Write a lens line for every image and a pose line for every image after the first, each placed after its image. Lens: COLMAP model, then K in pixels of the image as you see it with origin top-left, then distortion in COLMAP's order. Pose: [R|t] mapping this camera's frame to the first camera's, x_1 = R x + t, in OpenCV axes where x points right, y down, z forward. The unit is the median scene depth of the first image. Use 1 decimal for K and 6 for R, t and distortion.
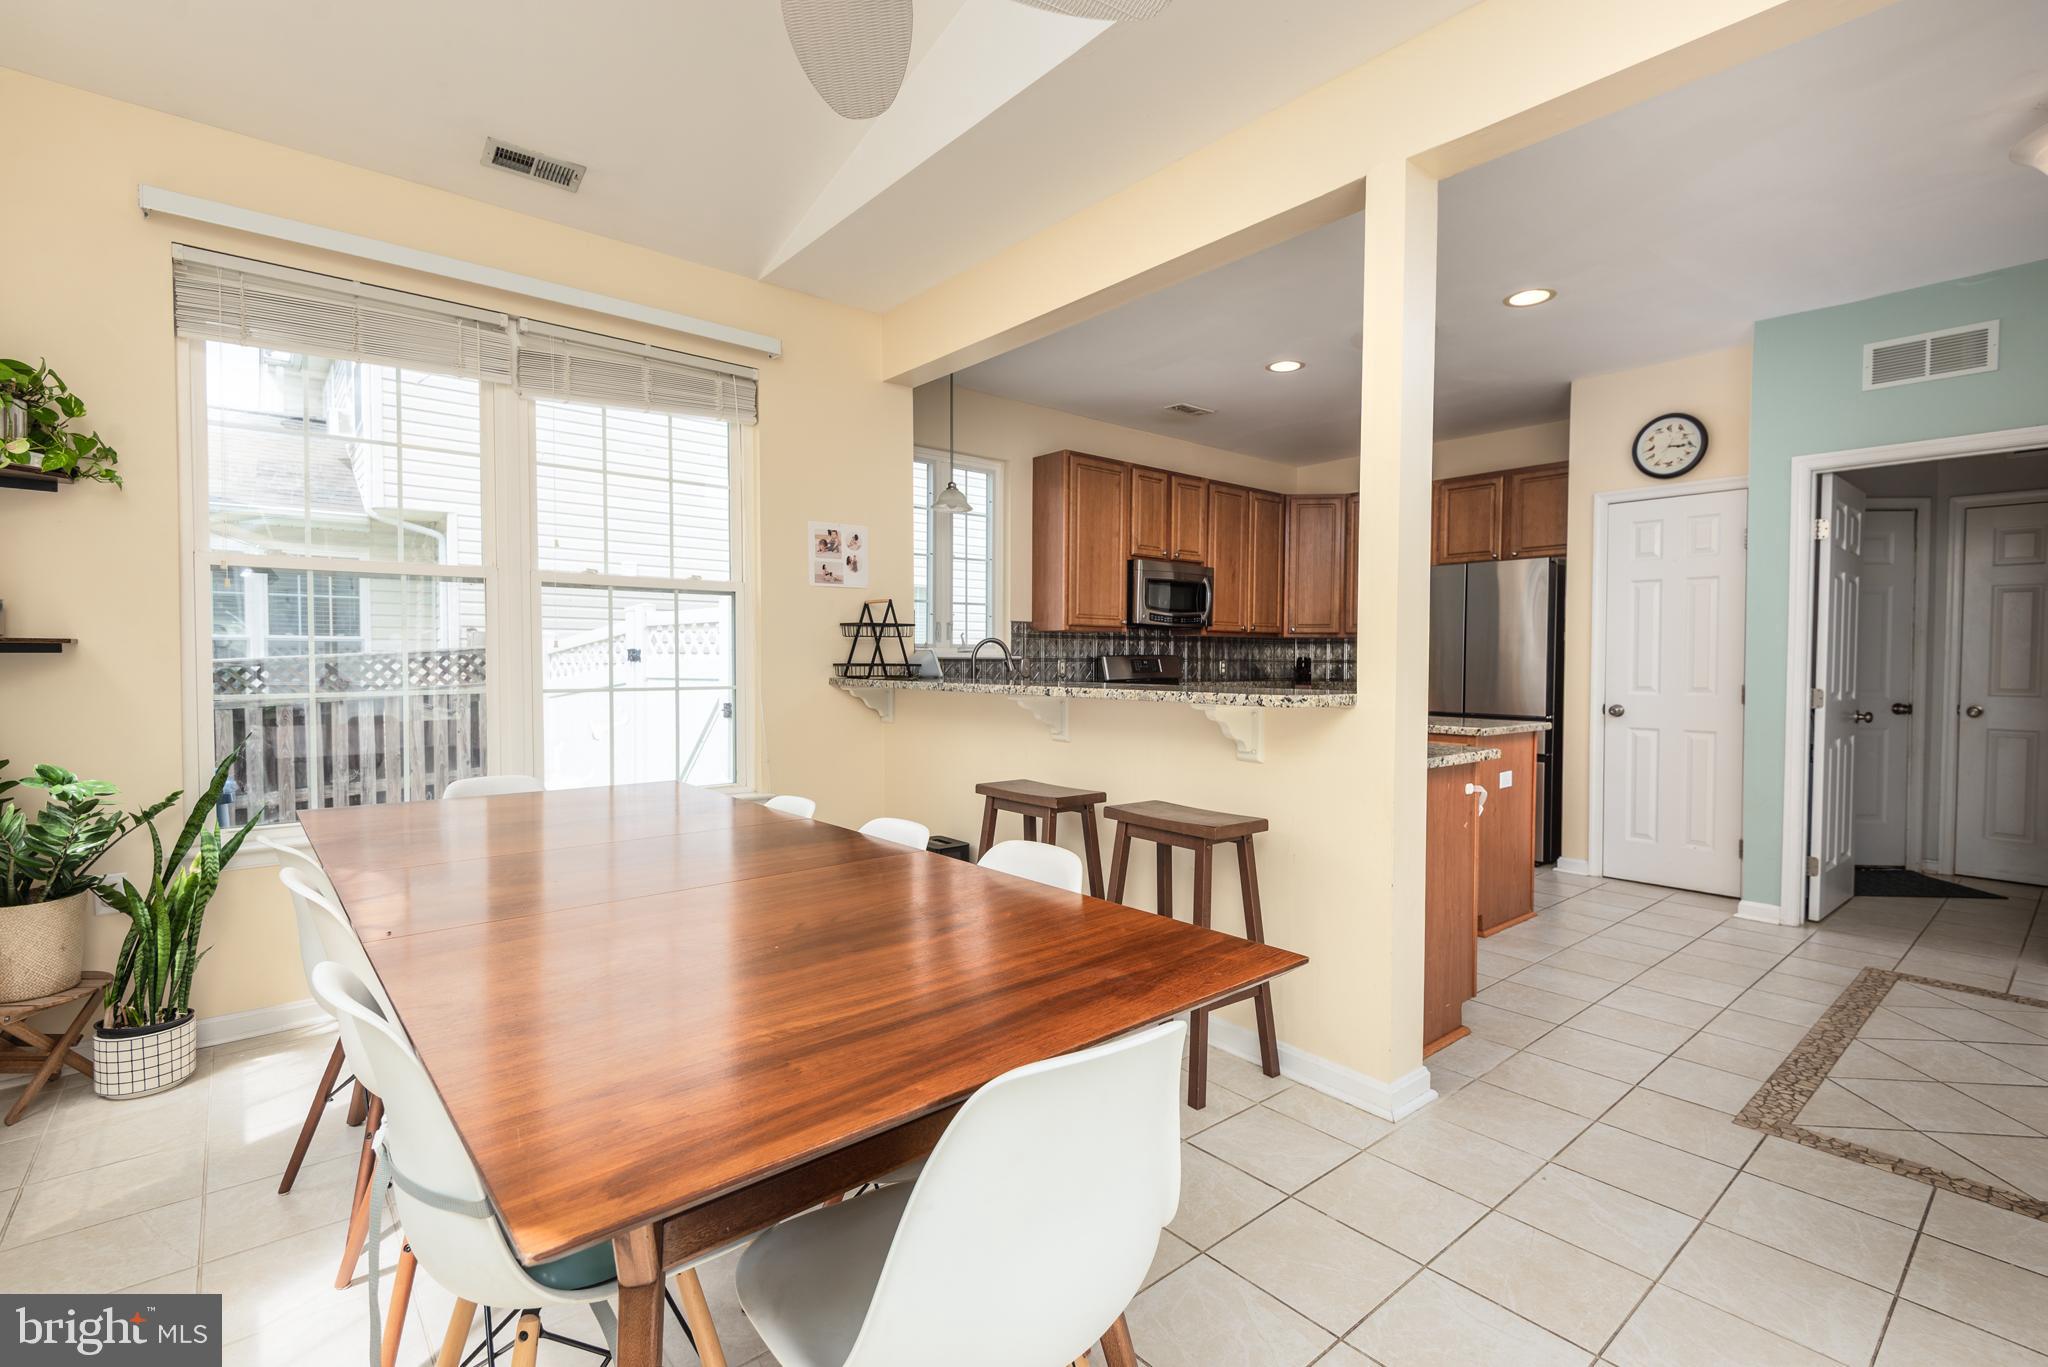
lens RADIAL K [[921.1, 0, 1027.8], [0, 921.1, 682.8], [0, 0, 1]] dist [0.041416, -0.025016]
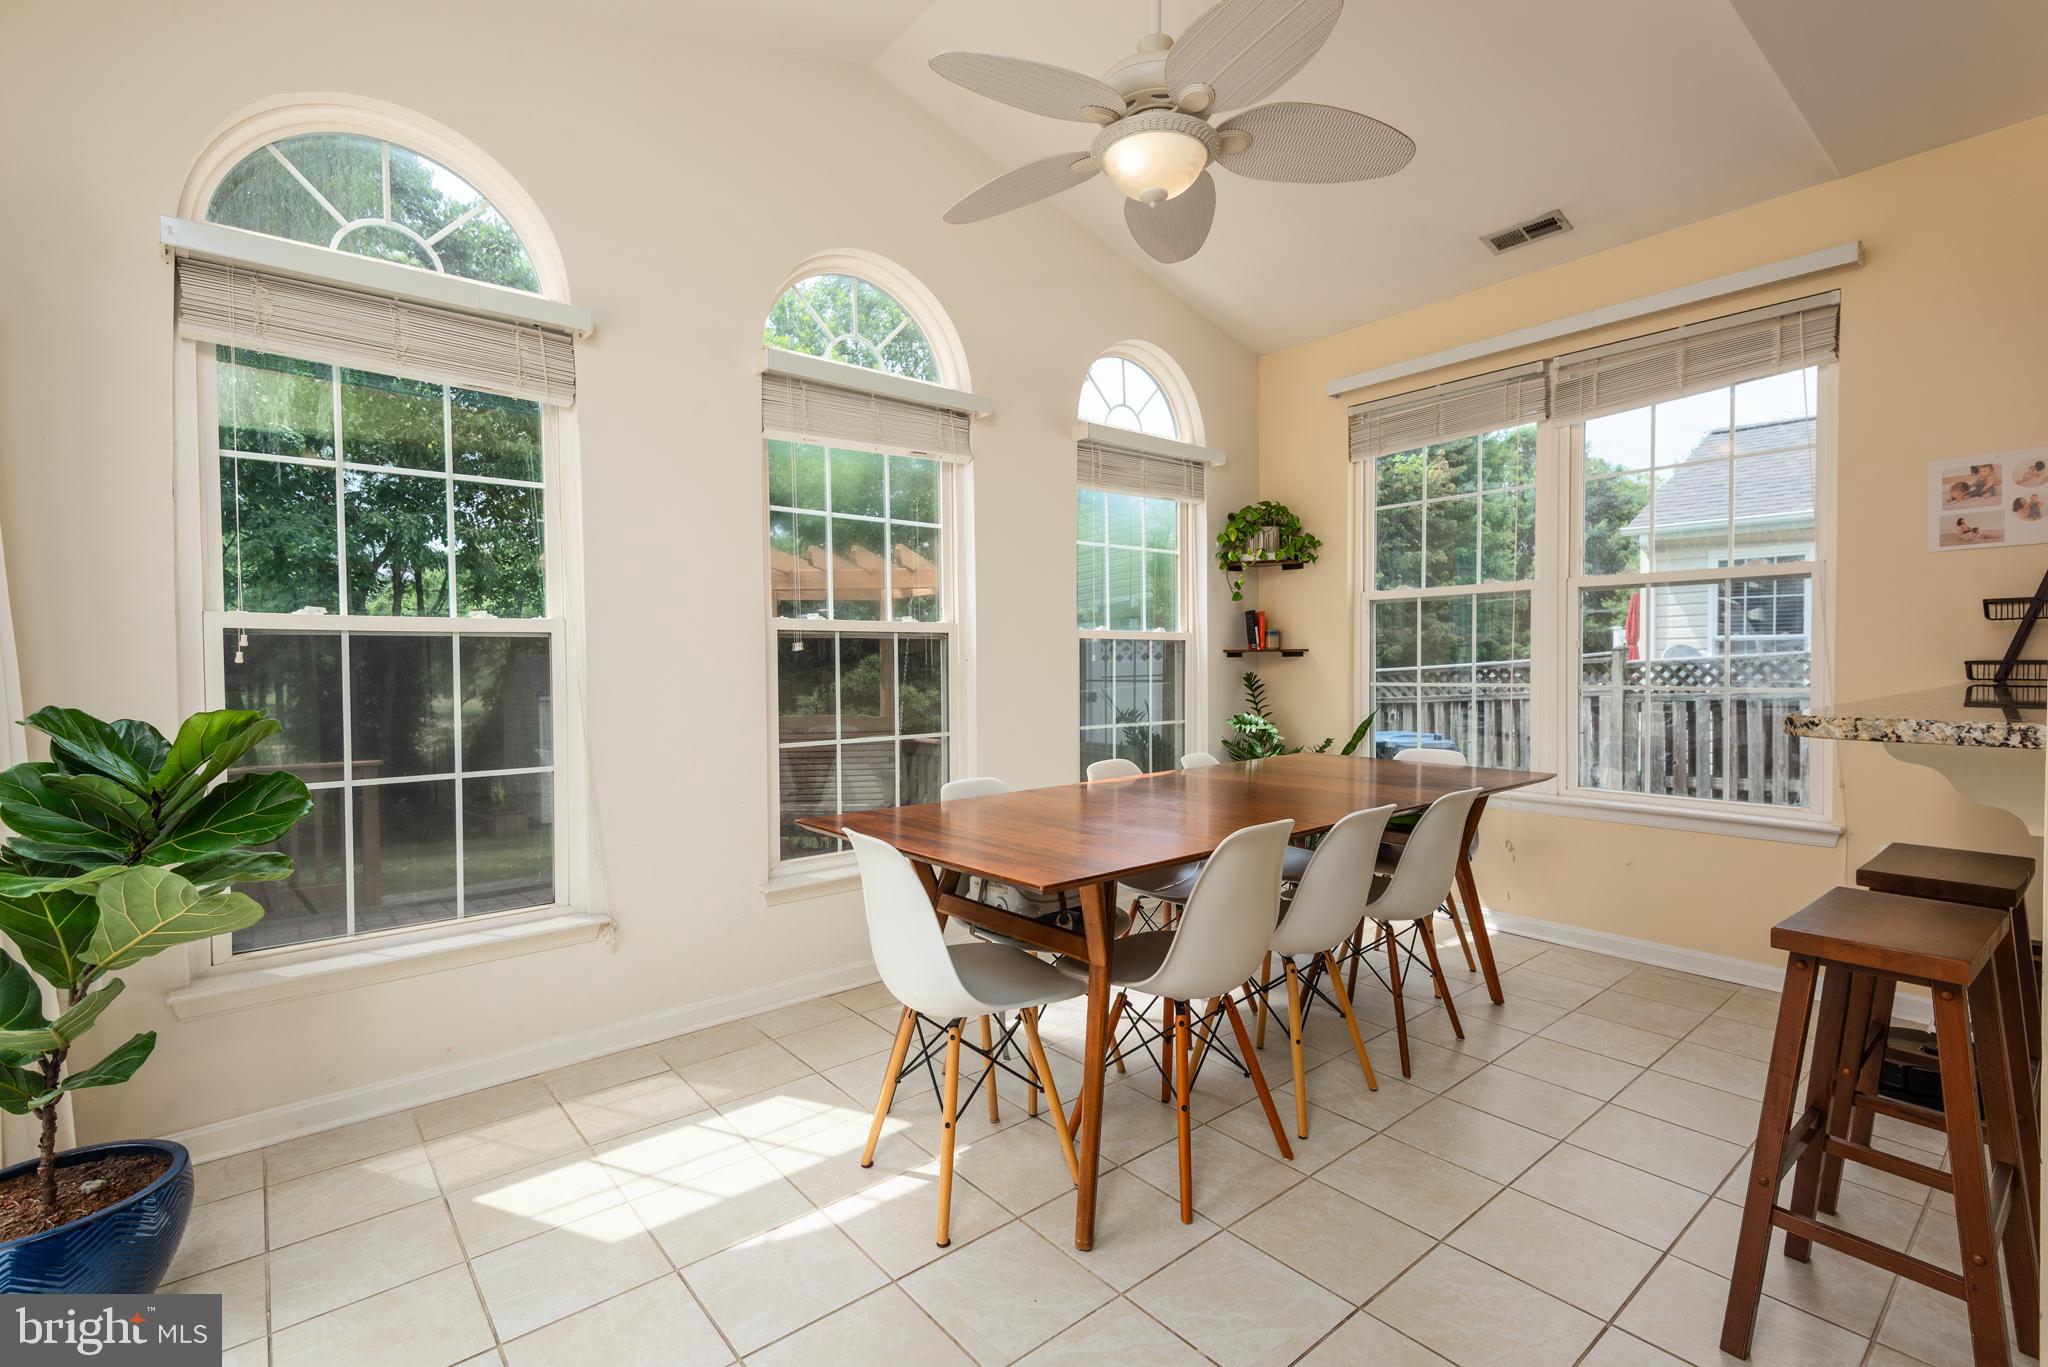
lens RADIAL K [[930.0, 0, 1027.4], [0, 930.0, 681.8], [0, 0, 1]] dist [0.043693, -0.023073]
pose [[-0.008495, 0.019408, -0.999776, 0.412067], [-0.018953, 0.999629, 0.019566, -0.004449], [0.999784, 0.019115, -0.008125, 0.249580]]
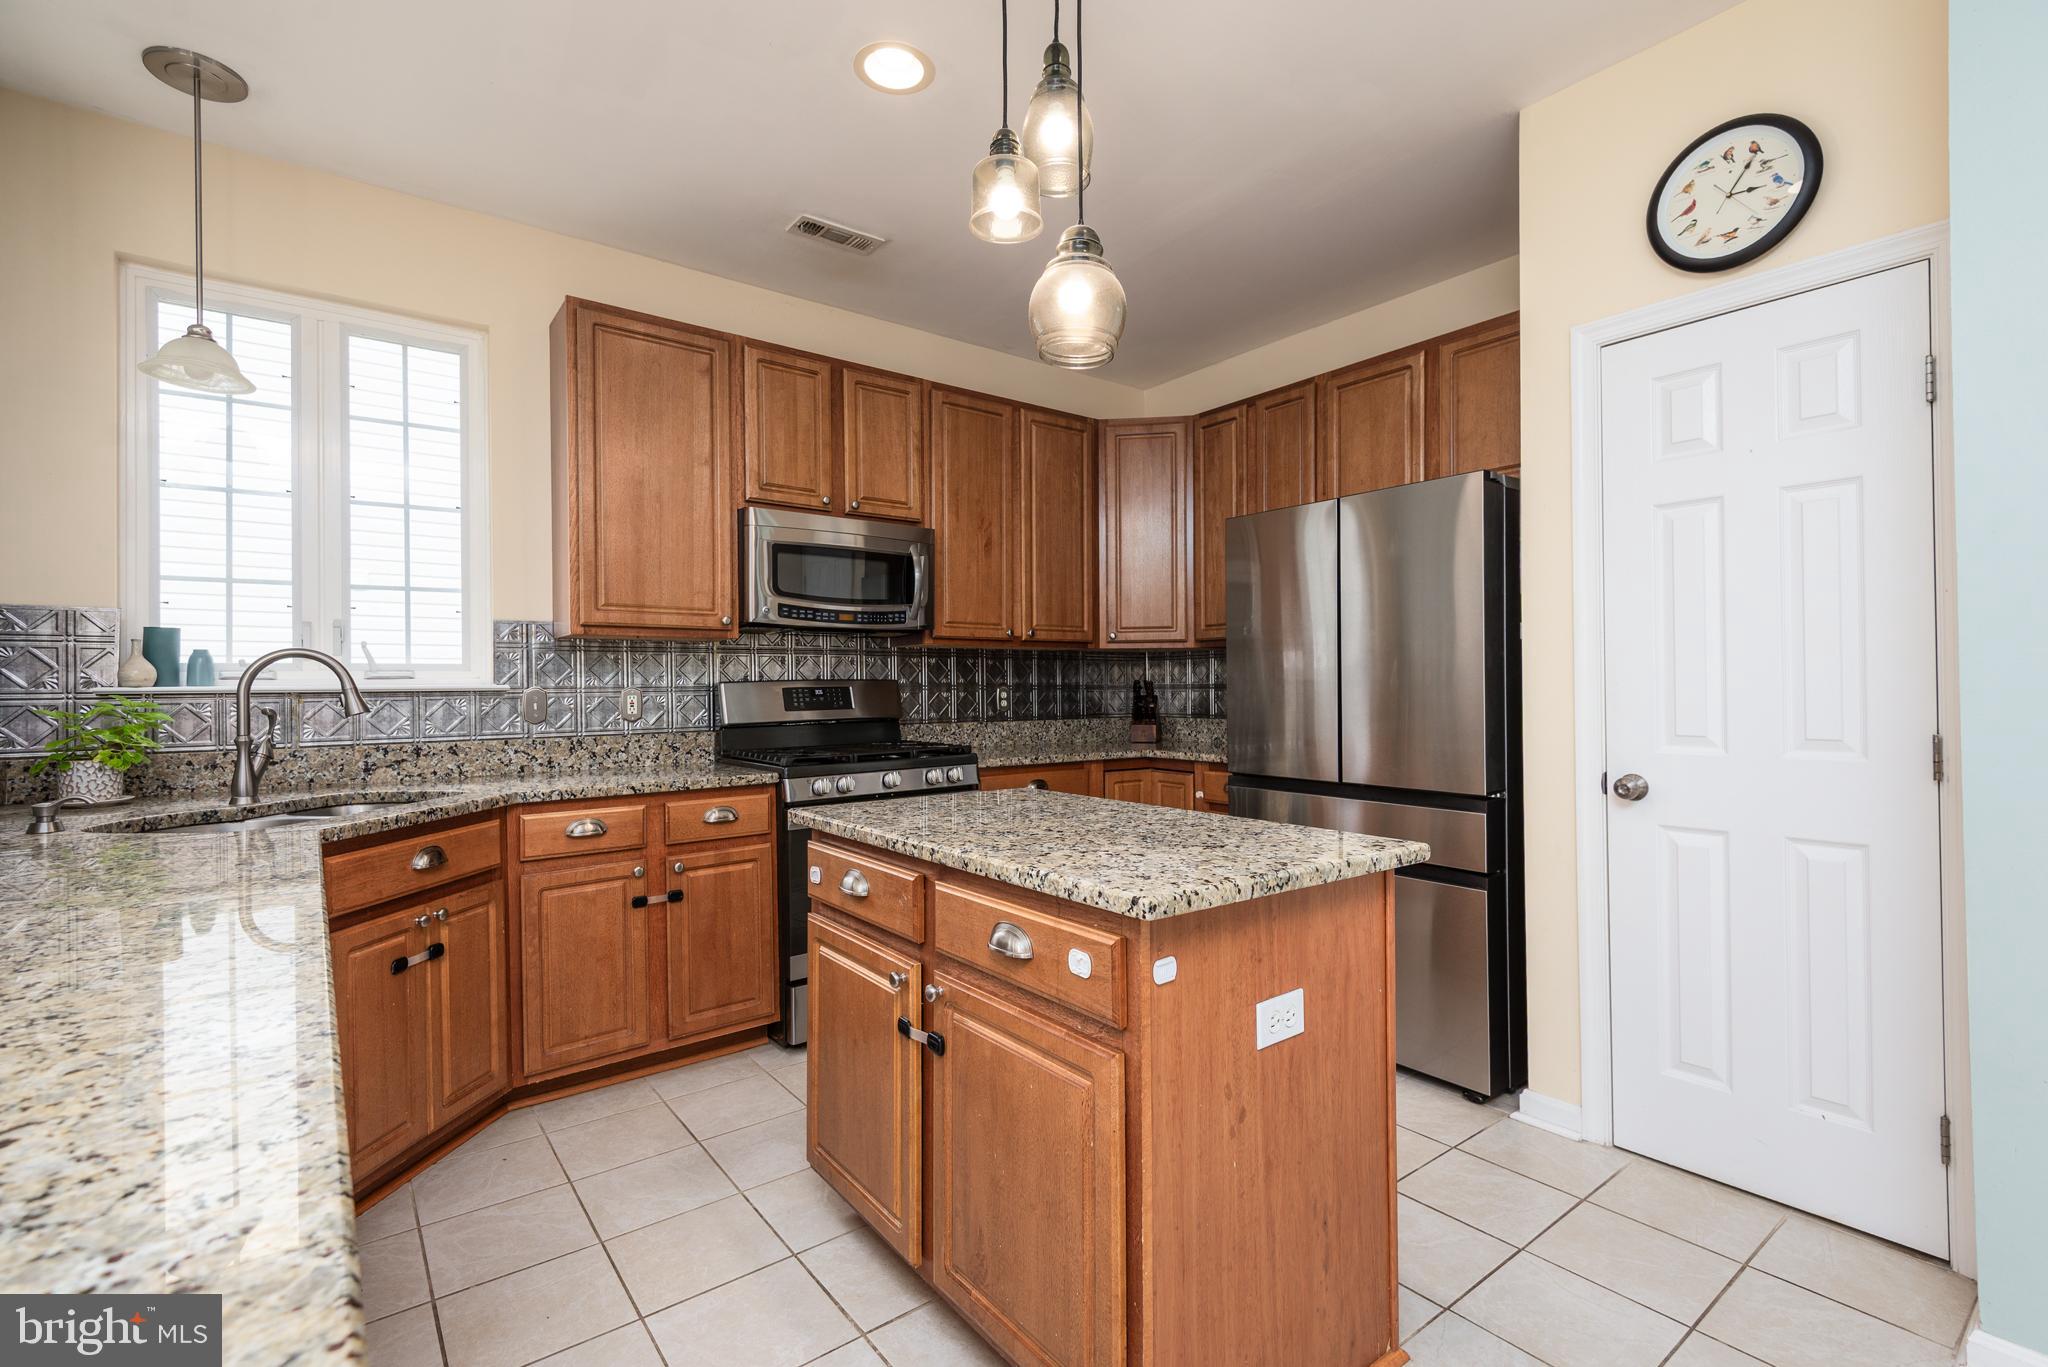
lens RADIAL K [[921.1, 0, 1027.8], [0, 921.1, 682.8], [0, 0, 1]] dist [0.041416, -0.025016]
pose [[0.998486, -0.012404, -0.053597, 0.362185], [0.010860, 0.999520, -0.029002, -0.012368], [0.053931, 0.028376, 0.998141, 0.526703]]
